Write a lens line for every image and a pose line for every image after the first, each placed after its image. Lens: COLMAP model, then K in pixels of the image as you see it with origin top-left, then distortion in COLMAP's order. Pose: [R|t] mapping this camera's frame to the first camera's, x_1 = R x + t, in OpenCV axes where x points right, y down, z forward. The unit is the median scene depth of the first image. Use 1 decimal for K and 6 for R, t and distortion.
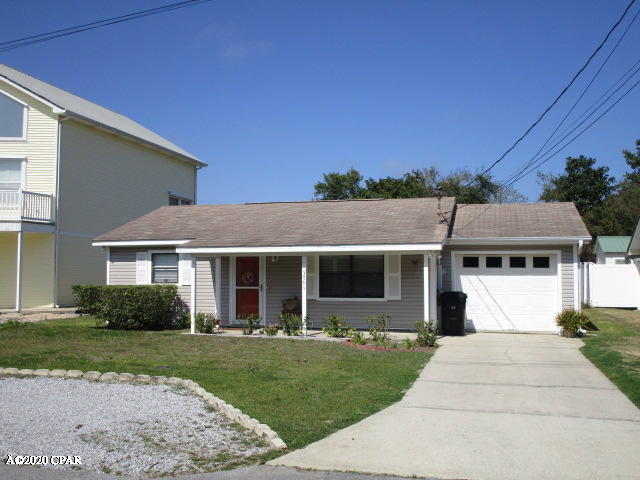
lens RADIAL K [[563.0, 0, 320.0], [0, 563.0, 240.0], [0, 0, 1]] dist [-0.000143, 0.000001]
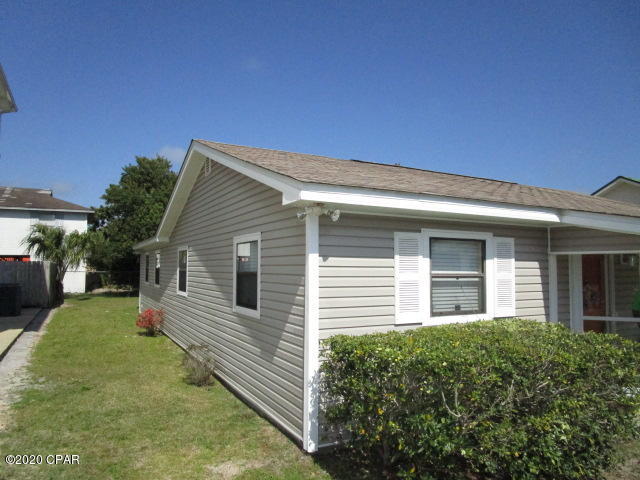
lens RADIAL K [[462.6, 0, 320.0], [0, 462.6, 240.0], [0, 0, 1]] dist [-0.007817, -0.003093]
pose [[0.773073, 0.049181, 0.632408, -0.547581], [-0.042034, 0.998770, -0.026289, 0.036692], [-0.632923, -0.006260, 0.774189, 0.804776]]
